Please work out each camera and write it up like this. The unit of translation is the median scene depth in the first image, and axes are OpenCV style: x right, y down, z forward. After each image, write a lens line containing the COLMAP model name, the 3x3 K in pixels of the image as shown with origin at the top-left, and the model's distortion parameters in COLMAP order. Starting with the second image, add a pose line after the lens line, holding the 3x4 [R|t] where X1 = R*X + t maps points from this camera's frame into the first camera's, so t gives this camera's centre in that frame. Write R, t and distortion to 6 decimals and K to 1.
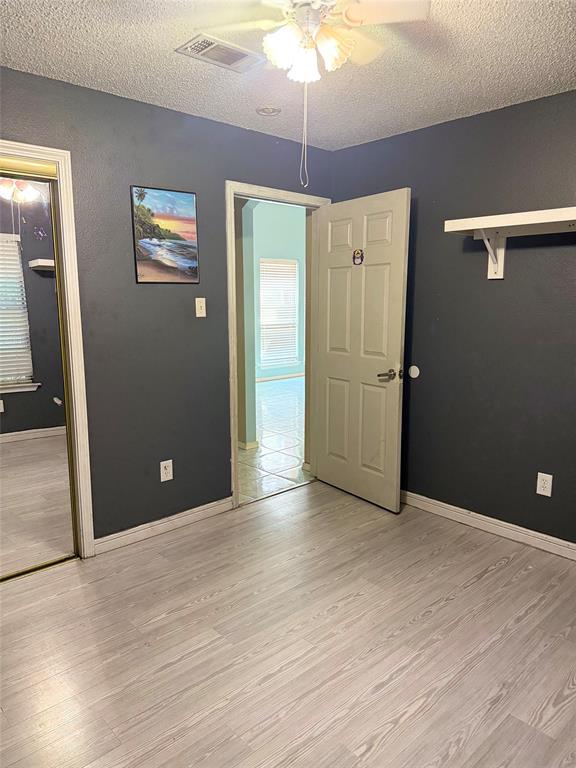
lens RADIAL K [[551.6, 0, 285.4], [0, 551.6, 387.8], [0, 0, 1]] dist [-0.005009, -0.005756]
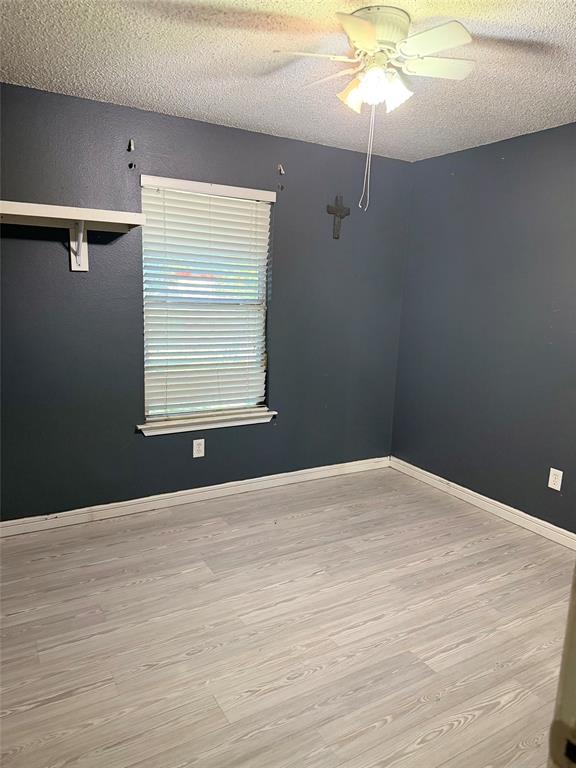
lens RADIAL K [[551.6, 0, 285.4], [0, 551.6, 387.8], [0, 0, 1]] dist [-0.005009, -0.005756]
pose [[-0.975957, -0.071321, 0.205963, -0.046012], [0.002771, 0.940812, 0.338917, -0.328417], [-0.217945, 0.331340, -0.917995, 1.816593]]
